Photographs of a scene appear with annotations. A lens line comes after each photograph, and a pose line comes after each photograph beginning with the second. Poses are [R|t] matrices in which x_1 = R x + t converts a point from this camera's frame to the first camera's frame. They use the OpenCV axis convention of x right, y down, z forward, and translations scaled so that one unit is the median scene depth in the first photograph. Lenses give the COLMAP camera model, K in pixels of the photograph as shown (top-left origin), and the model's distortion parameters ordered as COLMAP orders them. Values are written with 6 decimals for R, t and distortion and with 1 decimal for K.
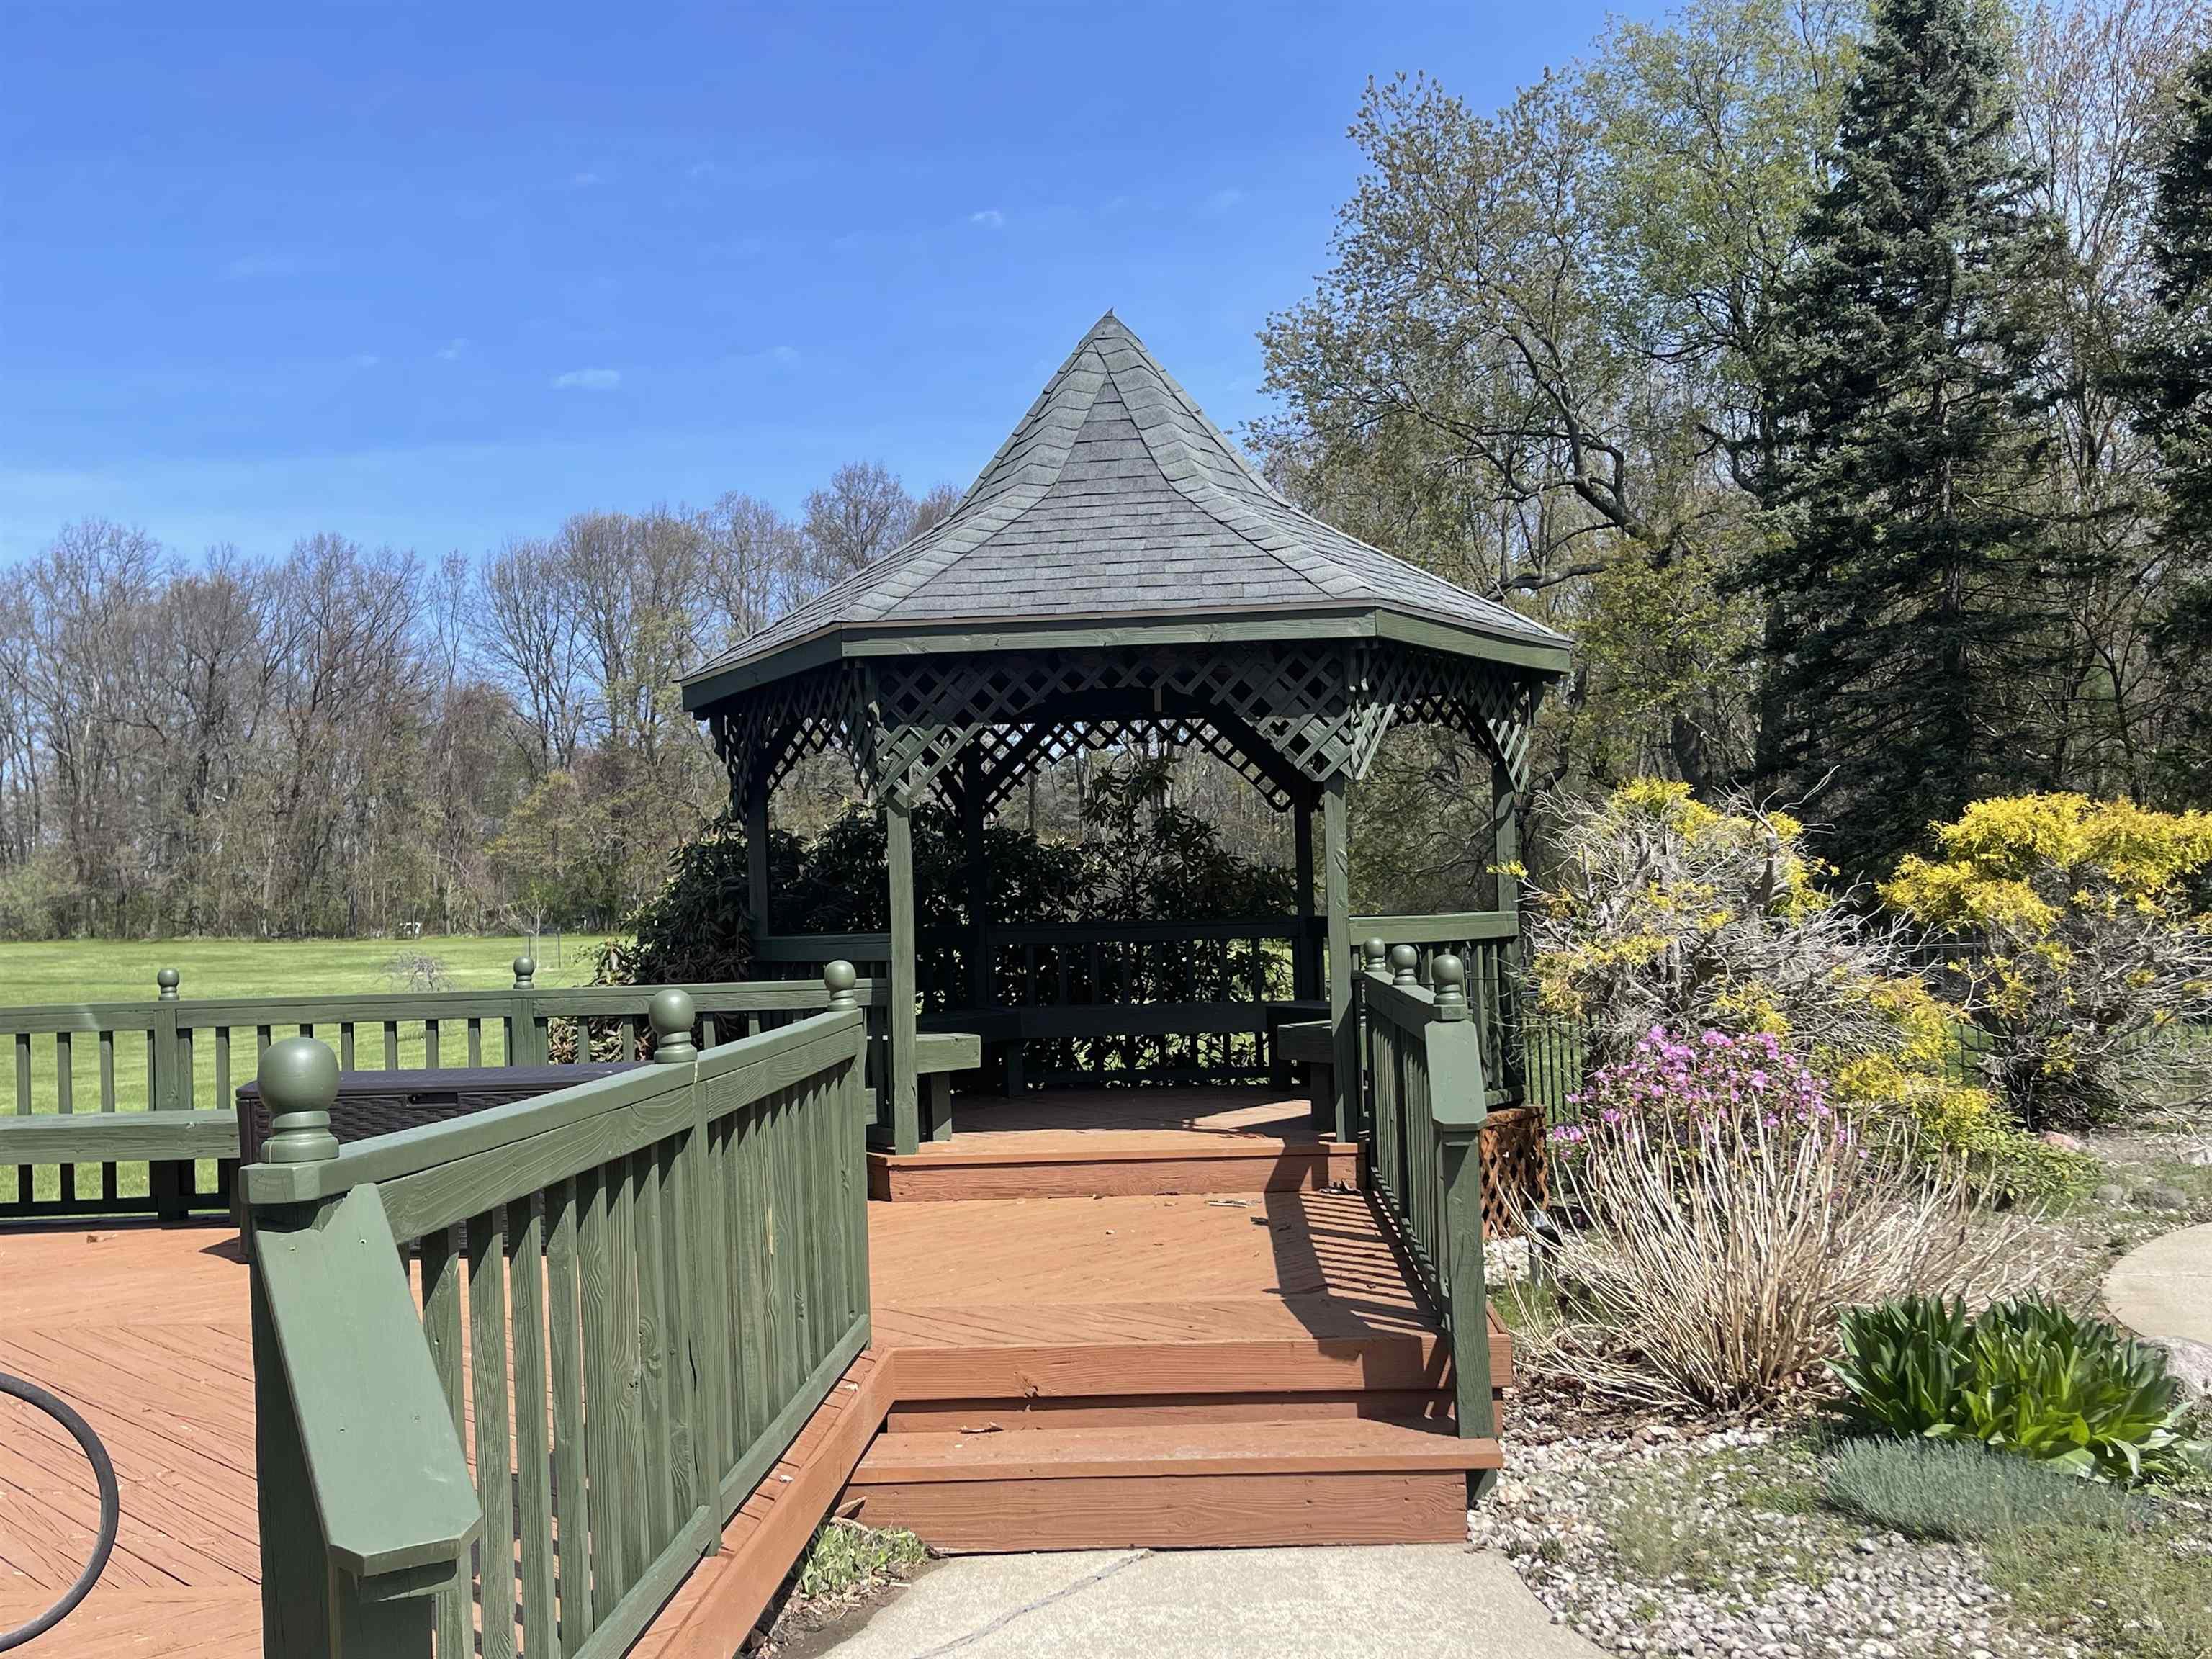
lens RADIAL K [[2211.9, 0, 1105.9], [0, 2211.9, 844.5], [0, 0, 1]] dist [0.000015, 0.000000]
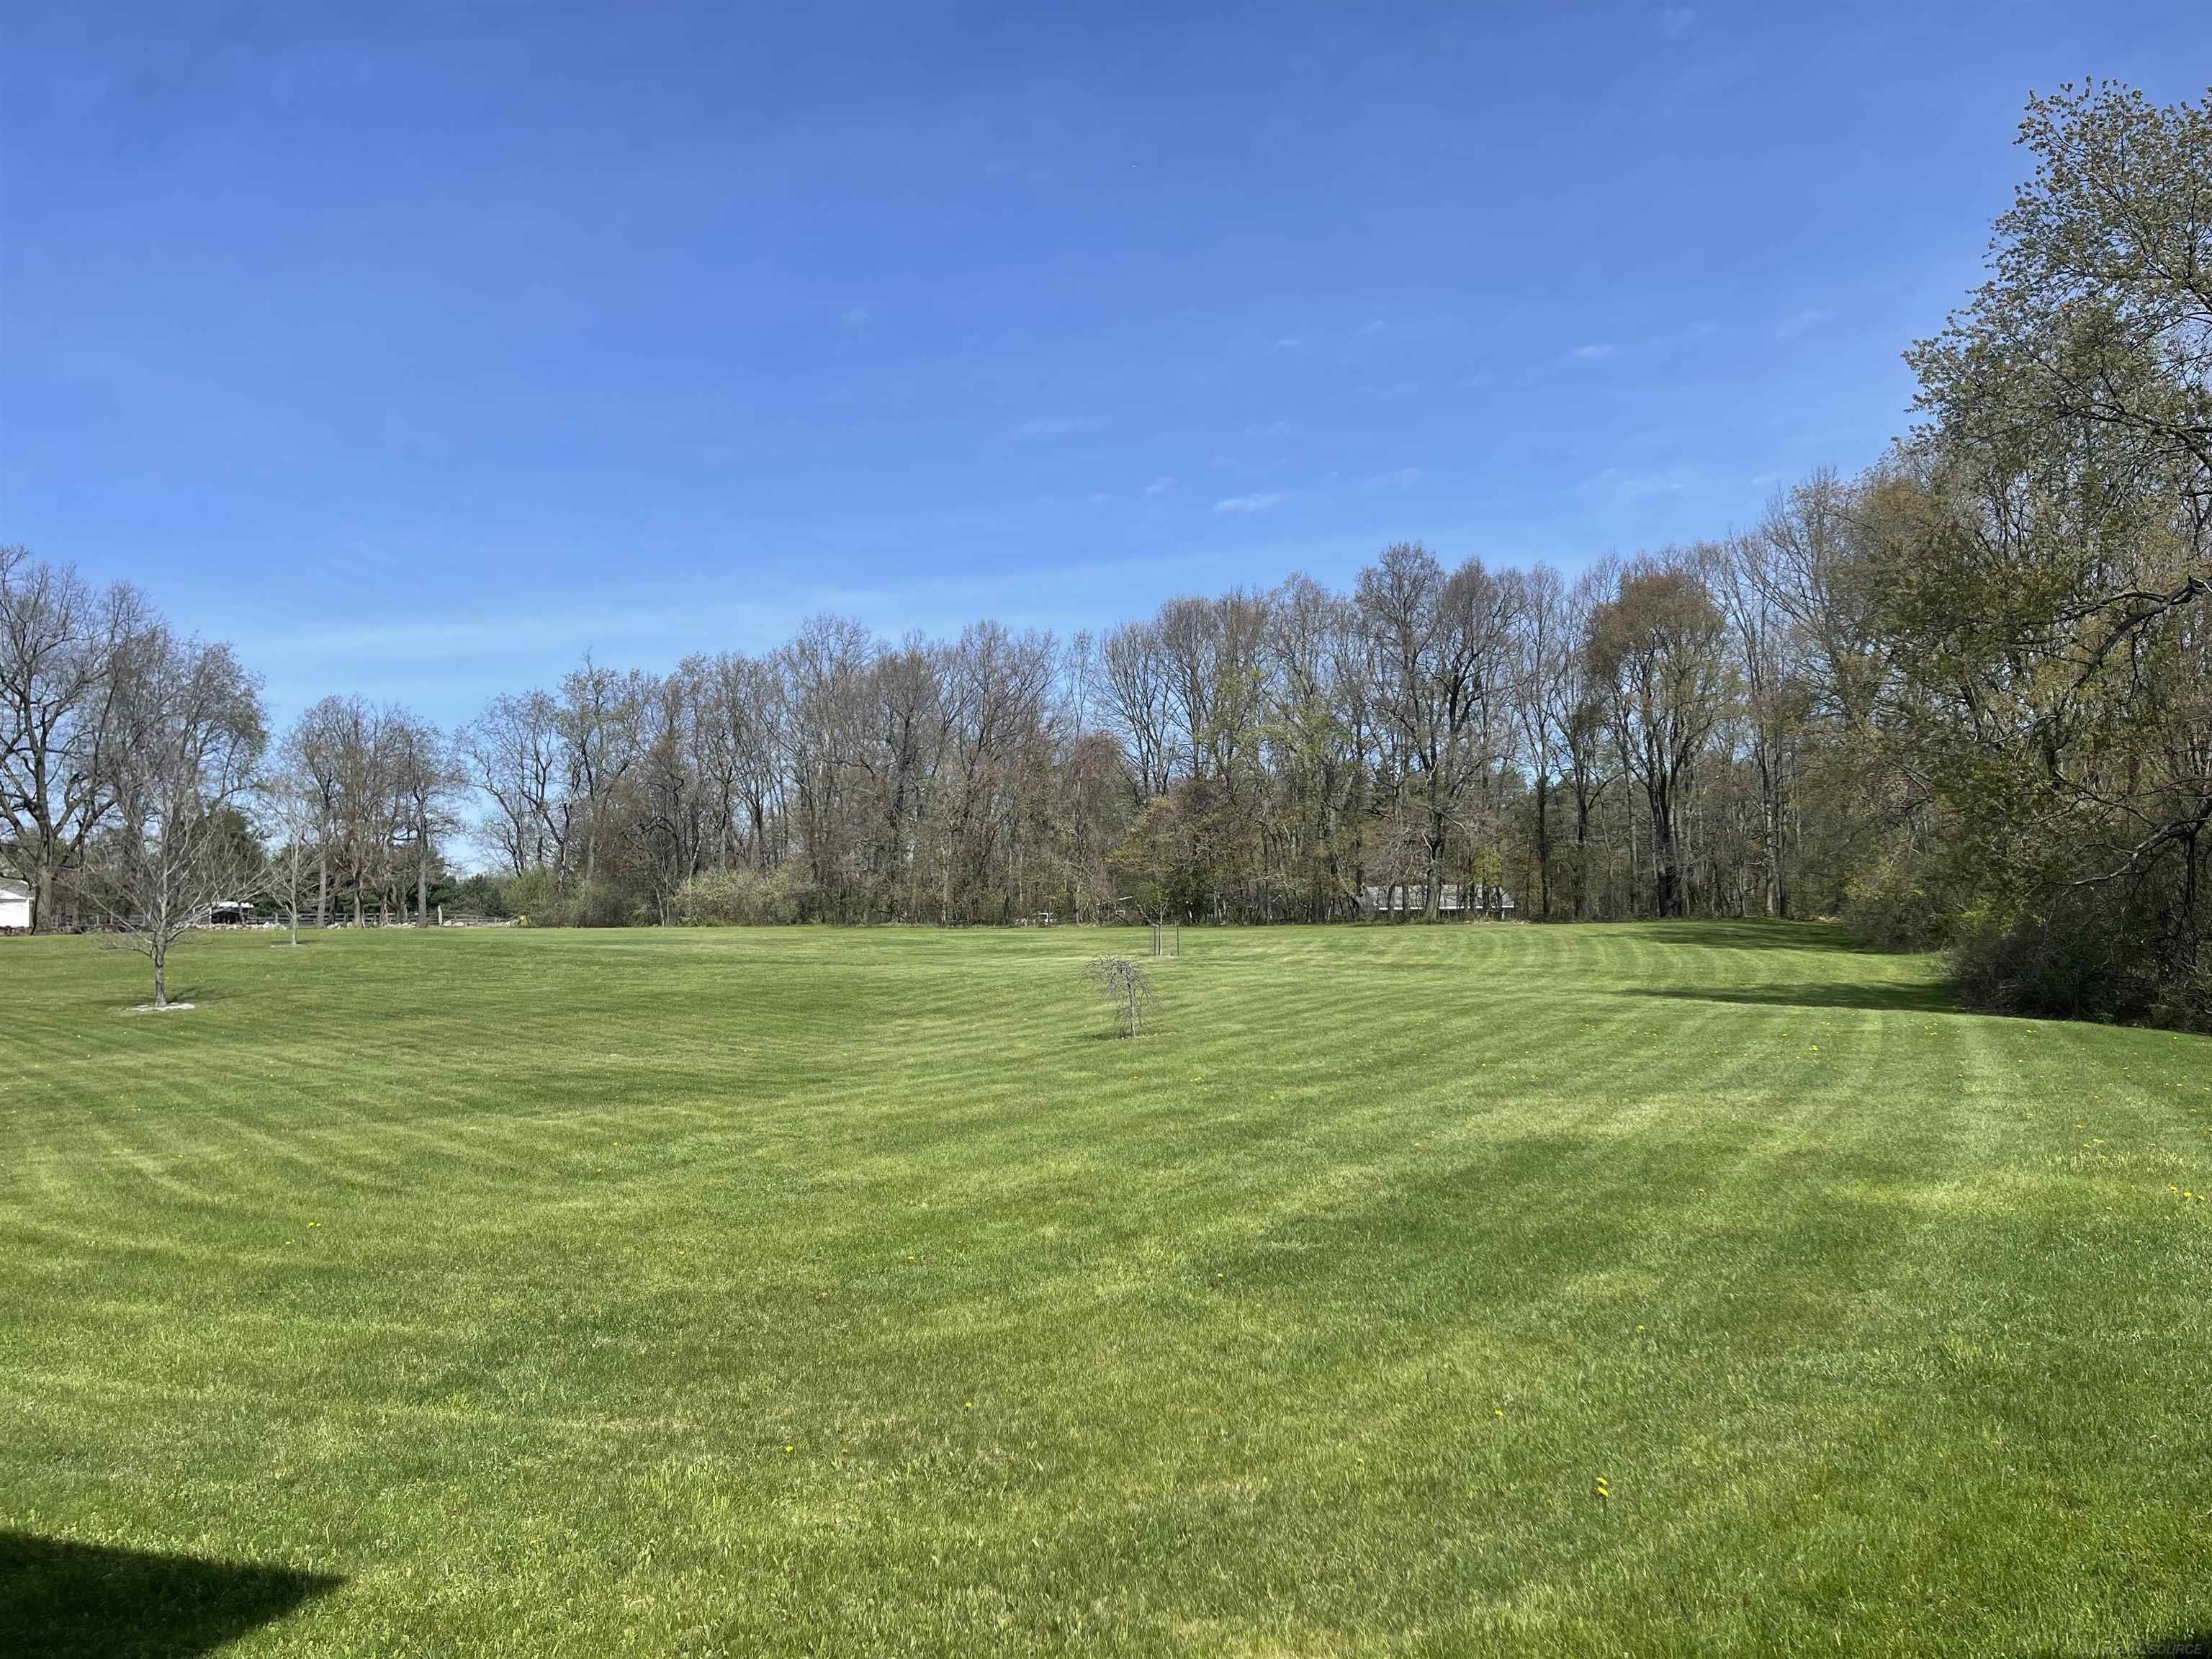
lens RADIAL K [[1664.2, 0, 1105.7], [0, 1664.2, 837.9], [0, 0, 1]] dist [0.064405, -0.083954]
pose [[0.966314, -0.002035, -0.257358, -0.028787], [-0.001314, 0.999917, -0.012843, 0.002809], [0.257363, 0.012749, 0.966231, 0.058198]]
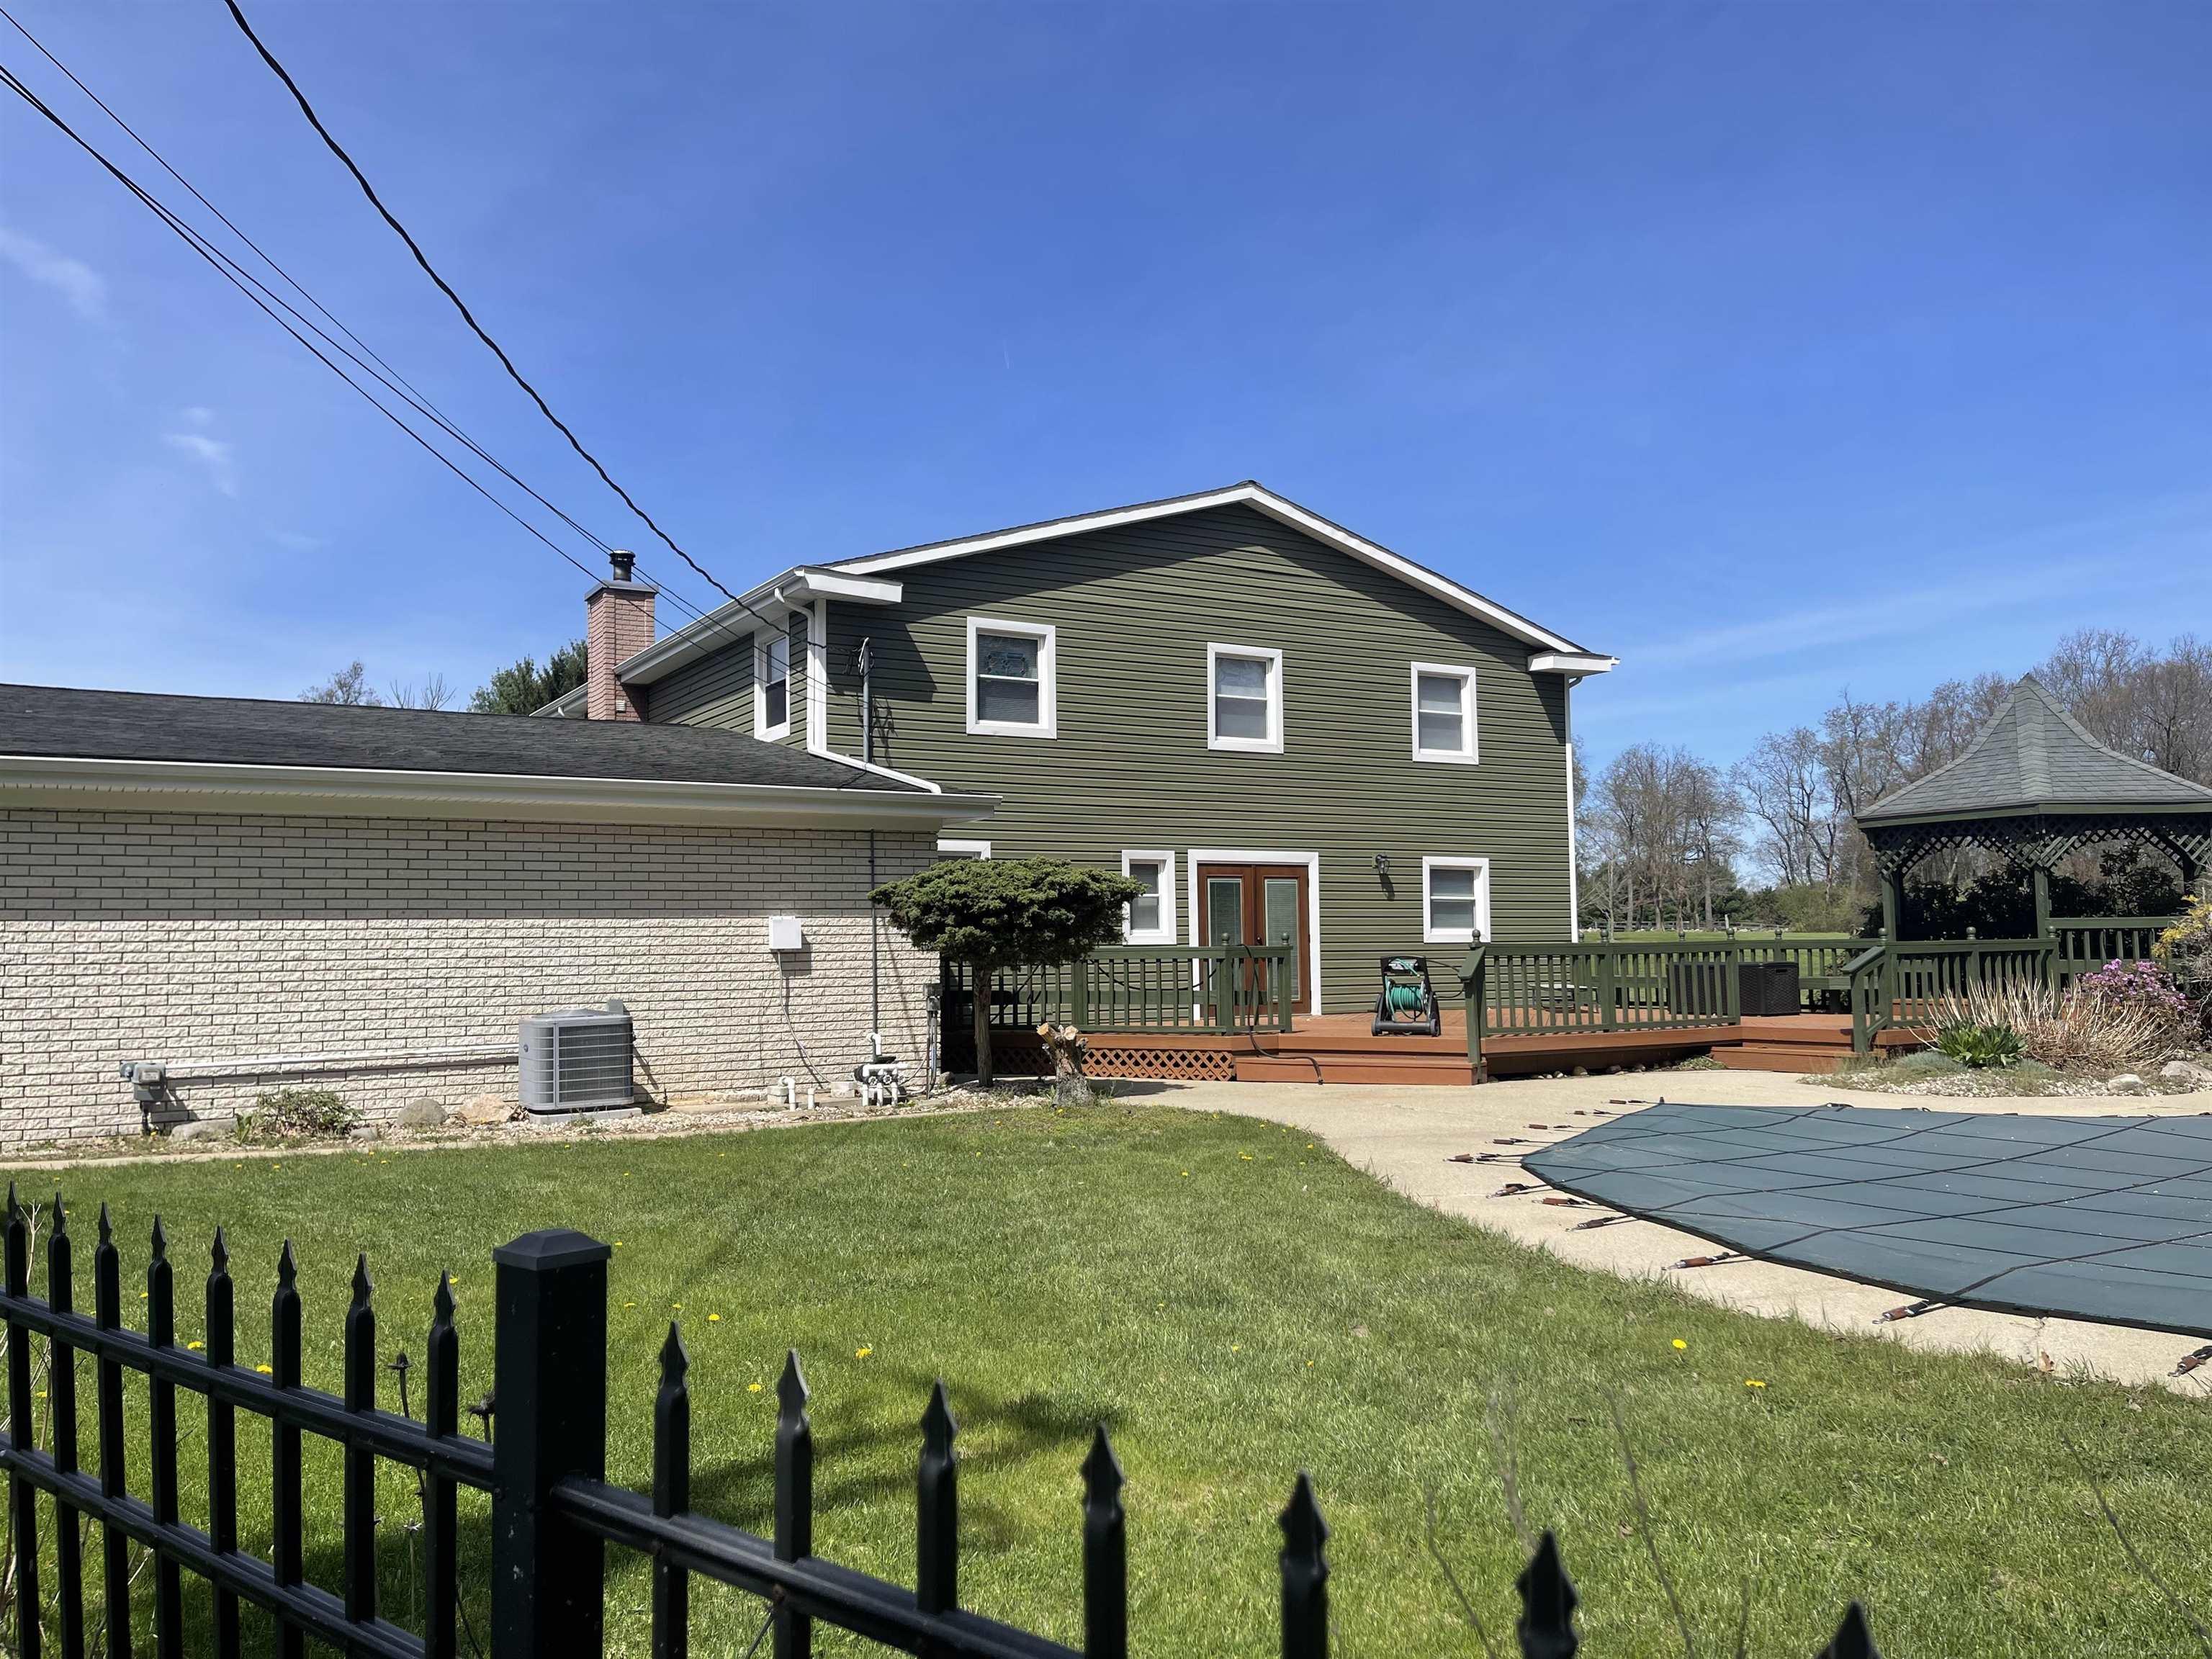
lens RADIAL K [[1664.2, 0, 1109.0], [0, 1664.2, 837.0], [0, 0, 1]] dist [0.064405, -0.083954]
pose [[0.538044, -0.032969, -0.842272, 0.097429], [0.021571, 0.999446, -0.025342, -0.002967], [0.842641, -0.004533, 0.538457, -0.083649]]
